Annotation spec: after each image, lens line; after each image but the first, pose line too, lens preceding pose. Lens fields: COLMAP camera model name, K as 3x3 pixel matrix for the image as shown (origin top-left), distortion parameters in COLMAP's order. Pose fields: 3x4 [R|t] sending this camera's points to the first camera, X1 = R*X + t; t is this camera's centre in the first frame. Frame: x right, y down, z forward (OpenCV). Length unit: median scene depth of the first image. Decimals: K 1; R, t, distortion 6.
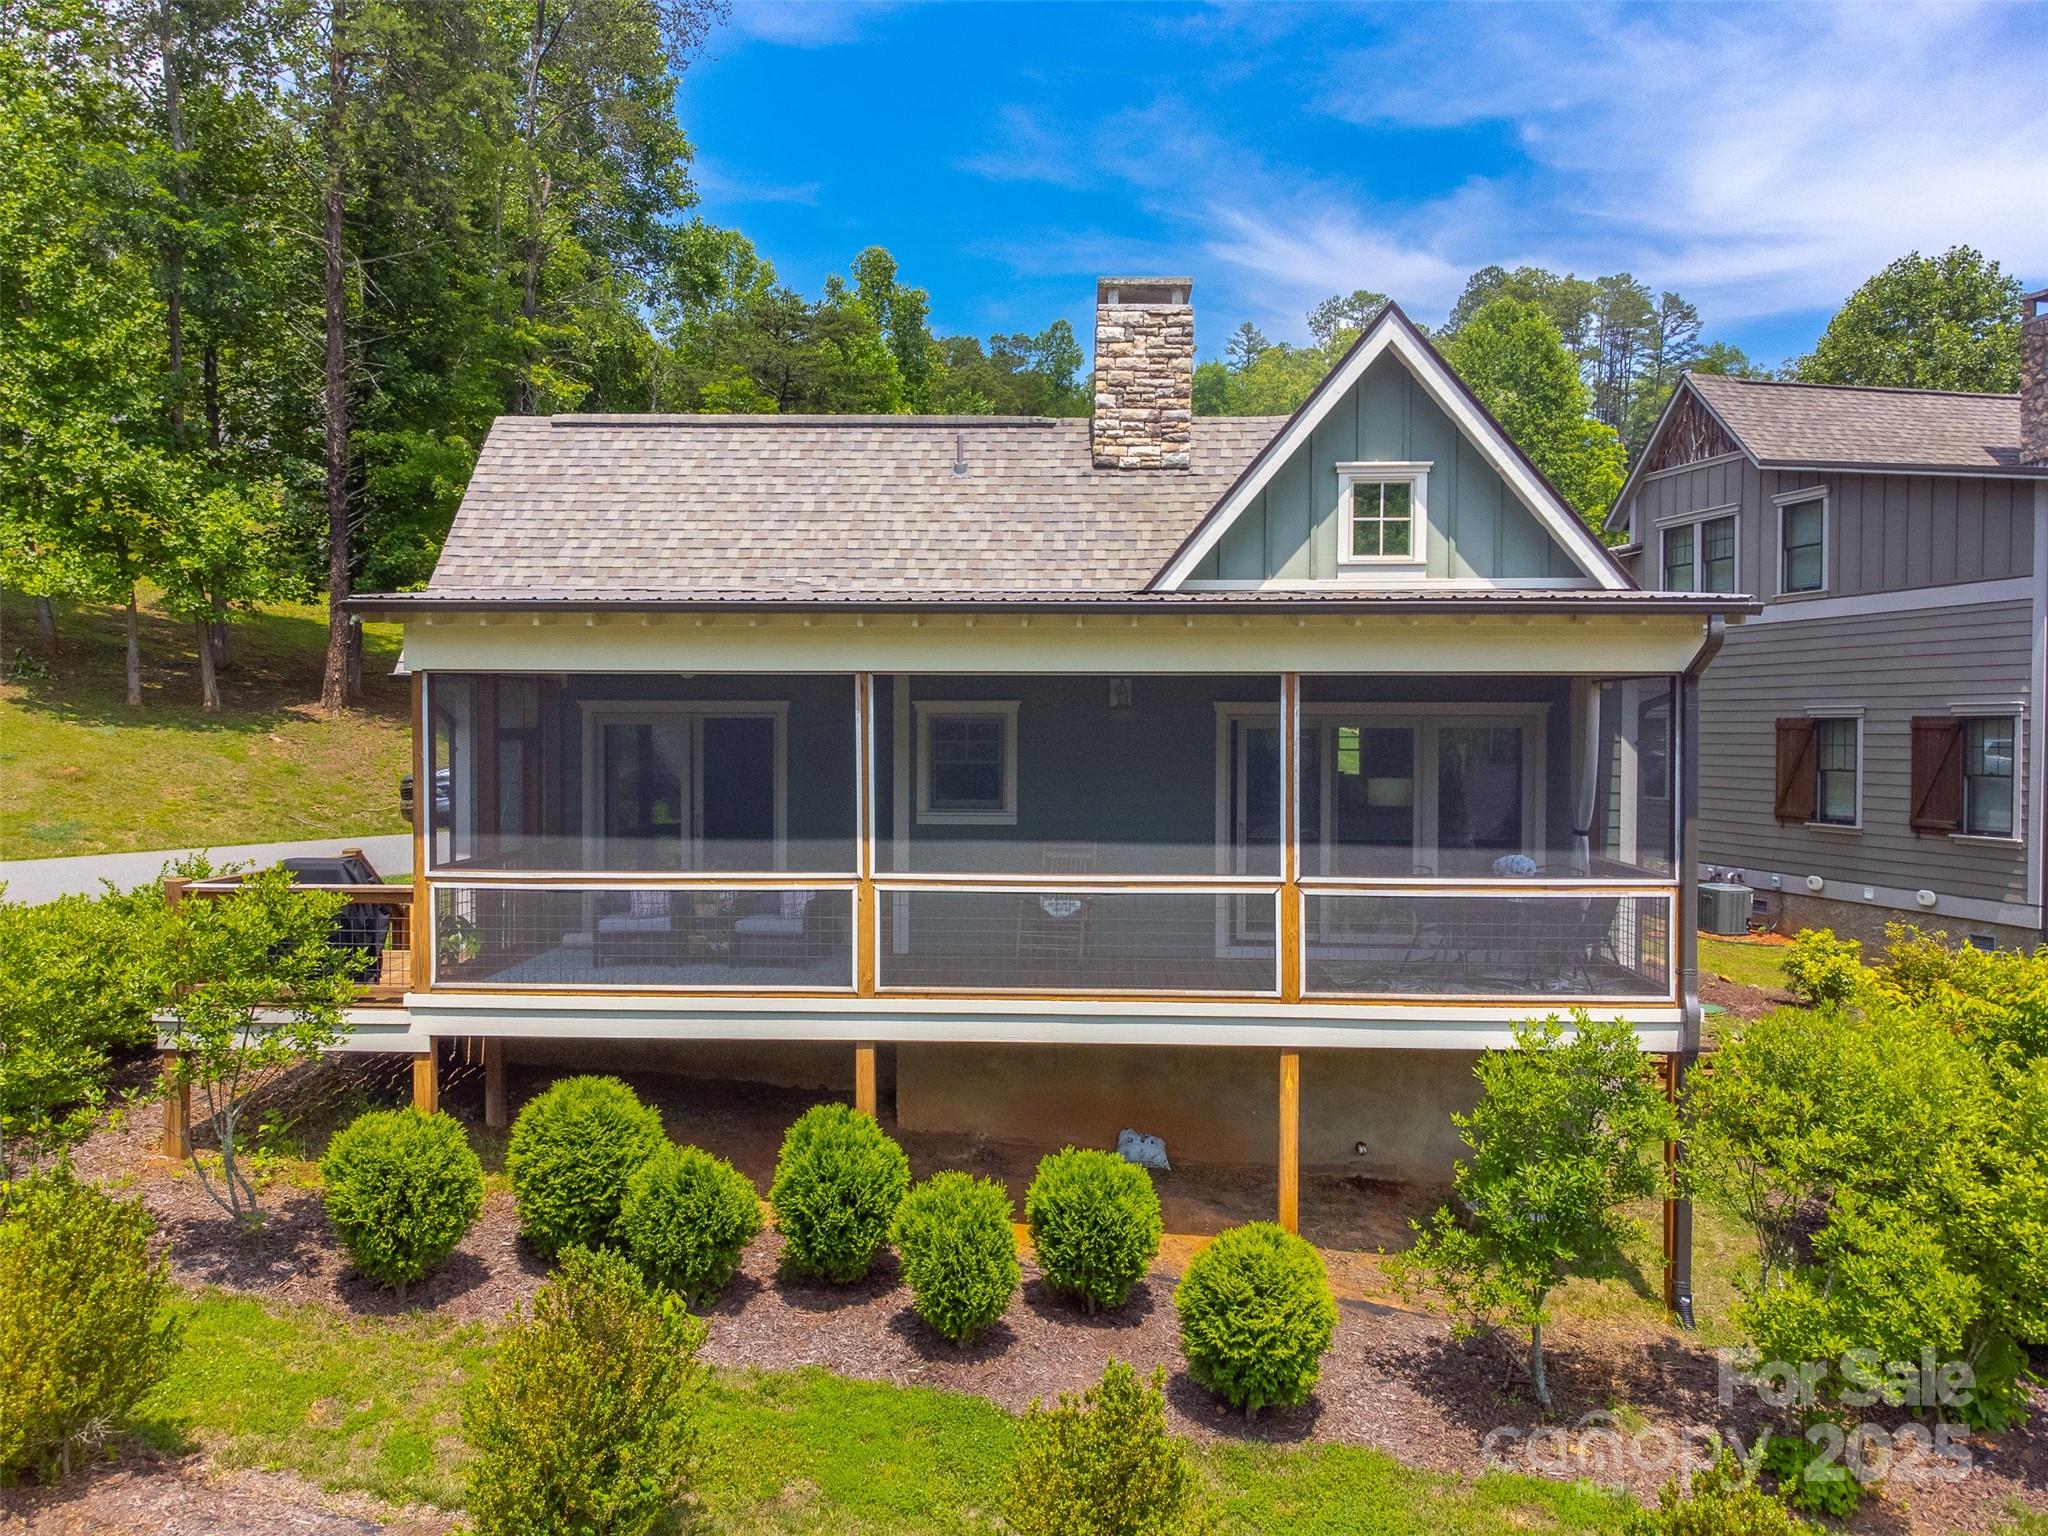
lens RADIAL K [[1539.2, 0, 1019.9], [0, 1539.2, 763.4], [0, 0, 1]] dist [0.016743, 0.013848]
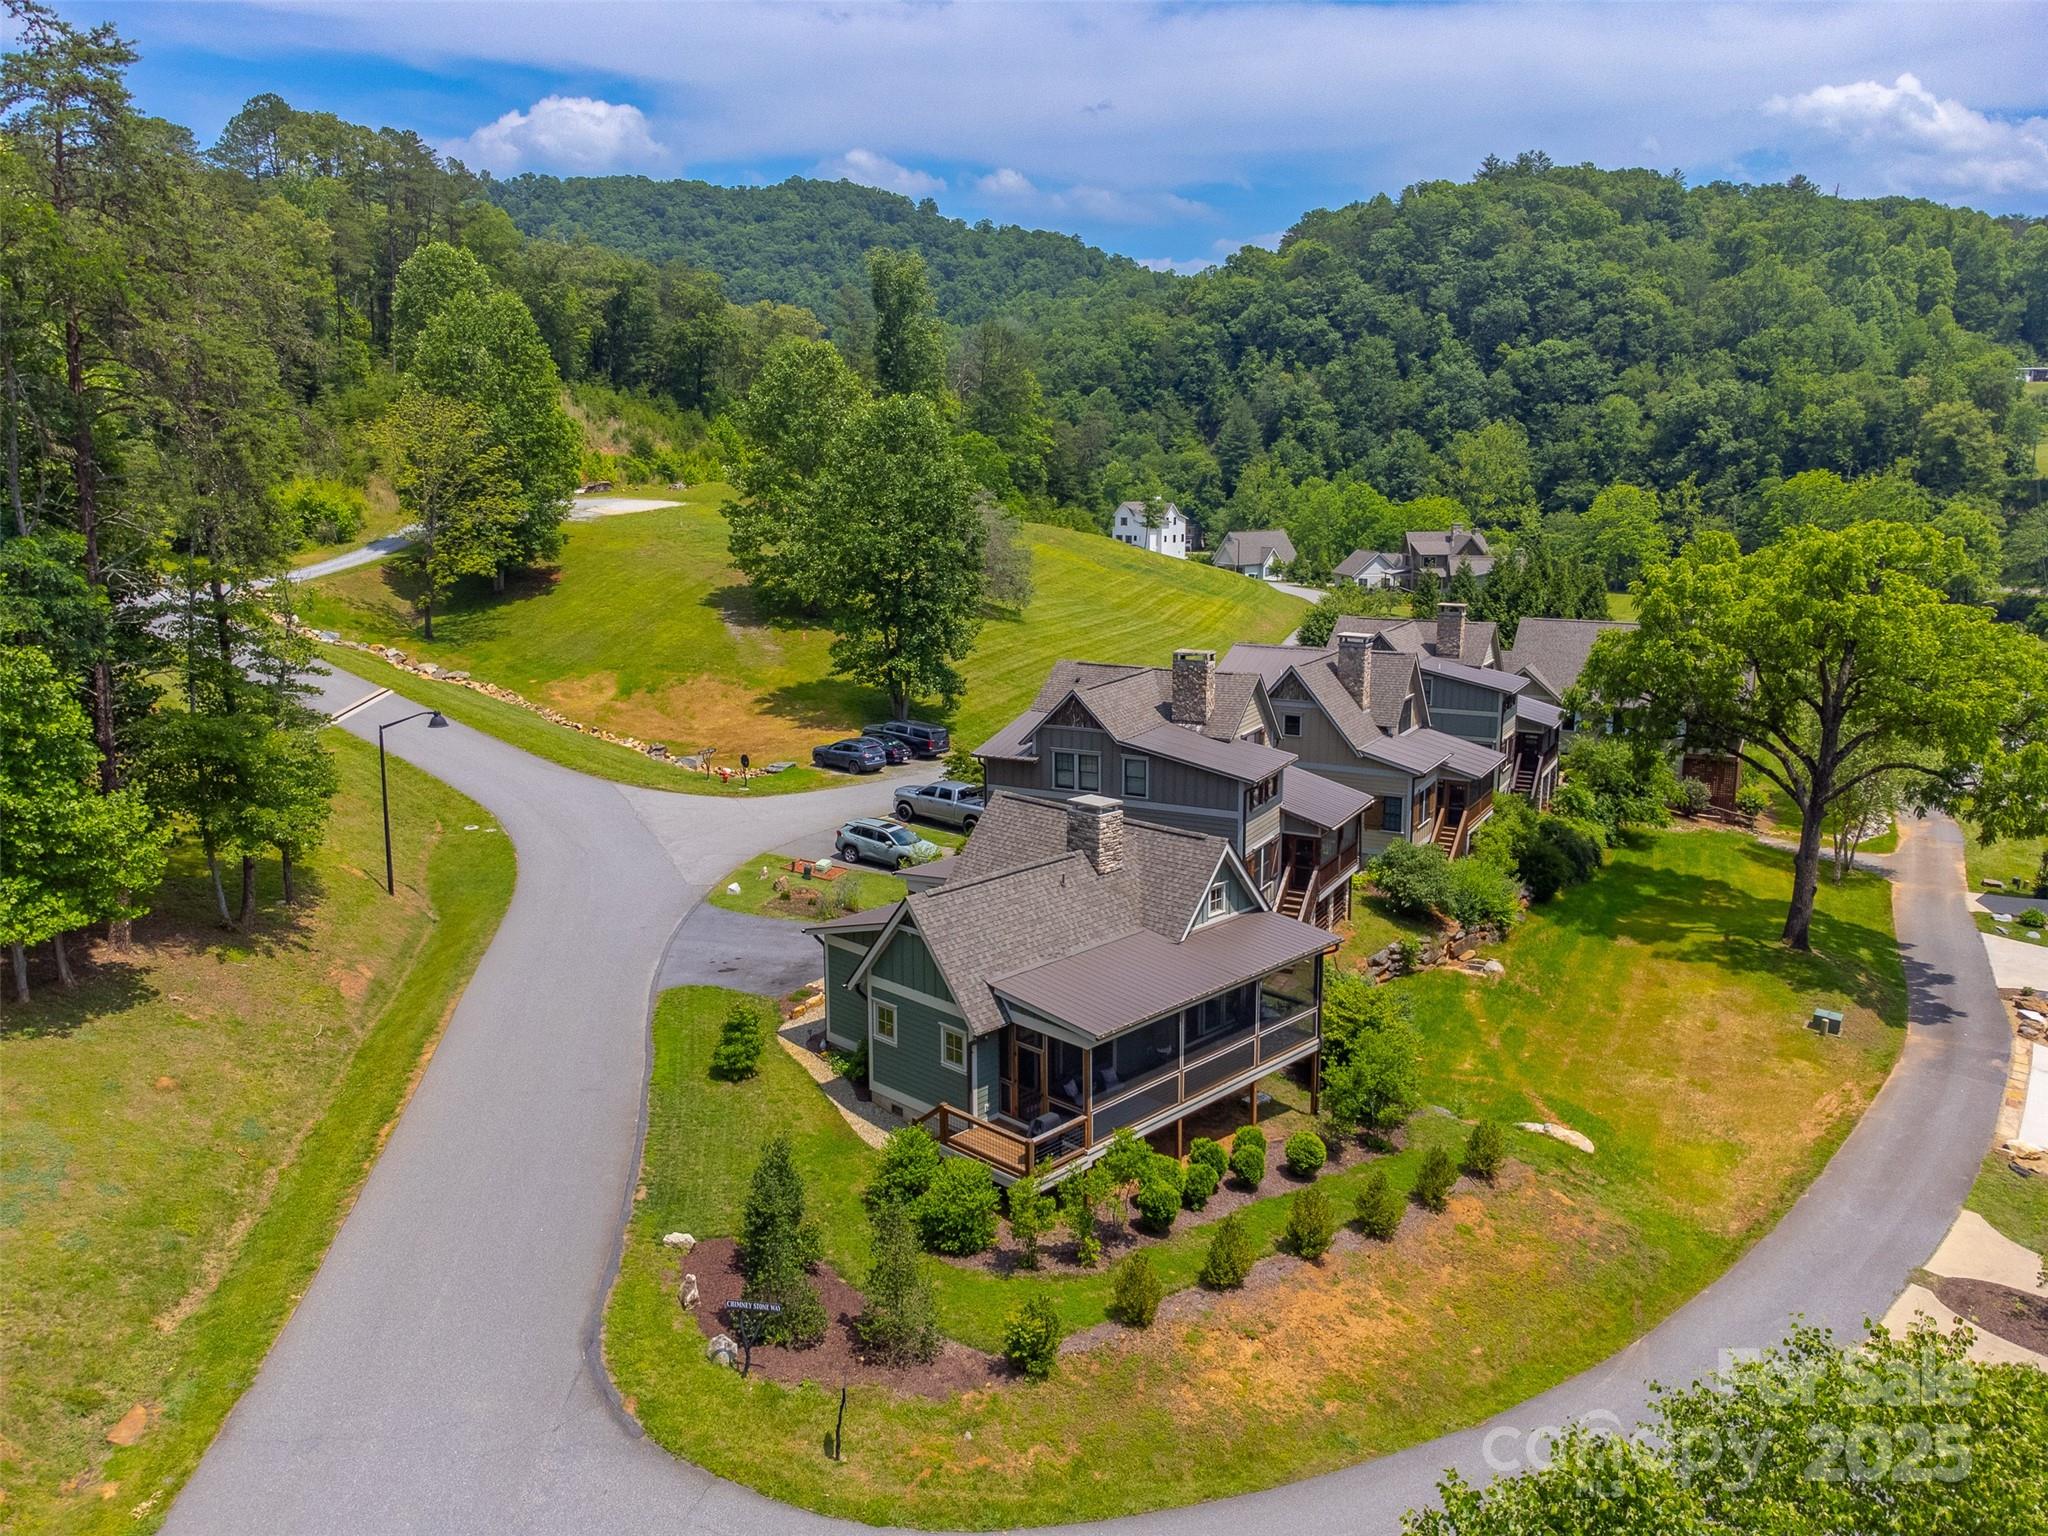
lens RADIAL K [[1544.5, 0, 1021.2], [0, 1544.5, 747.9], [0, 0, 1]] dist [0.019460, 0.003689]
pose [[0.664824, -0.145702, 0.732653, -2.274248], [0.022843, 0.984300, 0.175018, -1.019834], [-0.746651, -0.099620, 0.657715, -0.728571]]
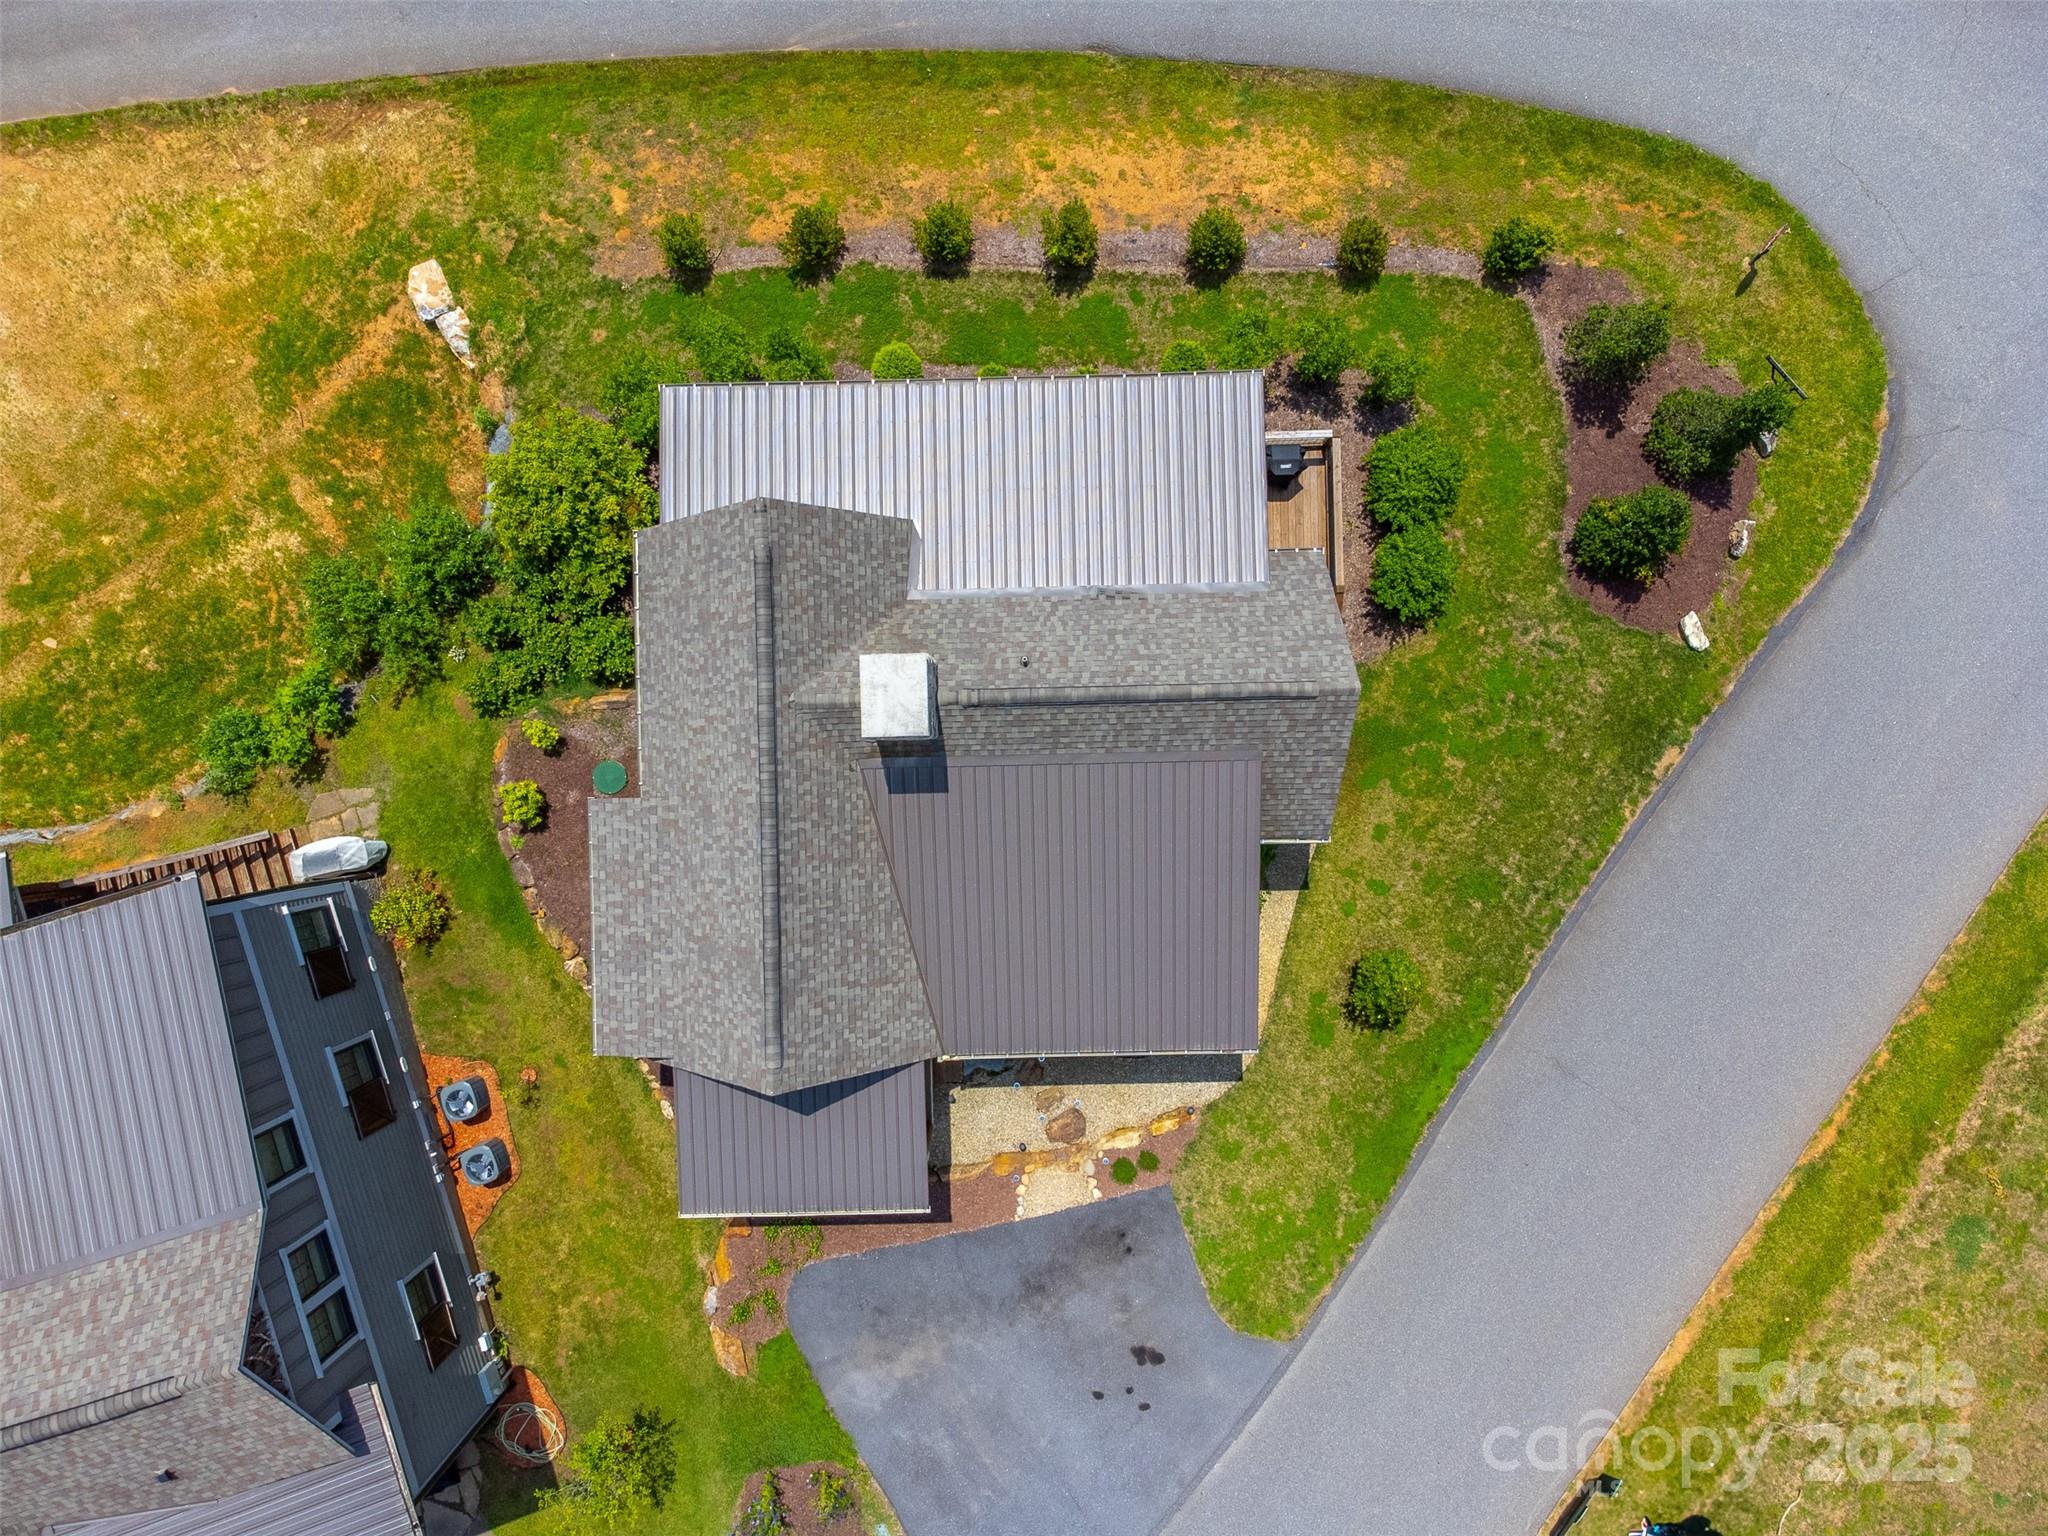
lens RADIAL K [[1544.5, 0, 1021.2], [0, 1544.5, 747.9], [0, 0, 1]] dist [0.019460, 0.003689]
pose [[-0.997811, 0.066064, 0.003086, -0.055356], [0.001619, -0.022246, 0.999751, -1.991753], [0.066116, 0.997567, 0.022091, 1.216046]]
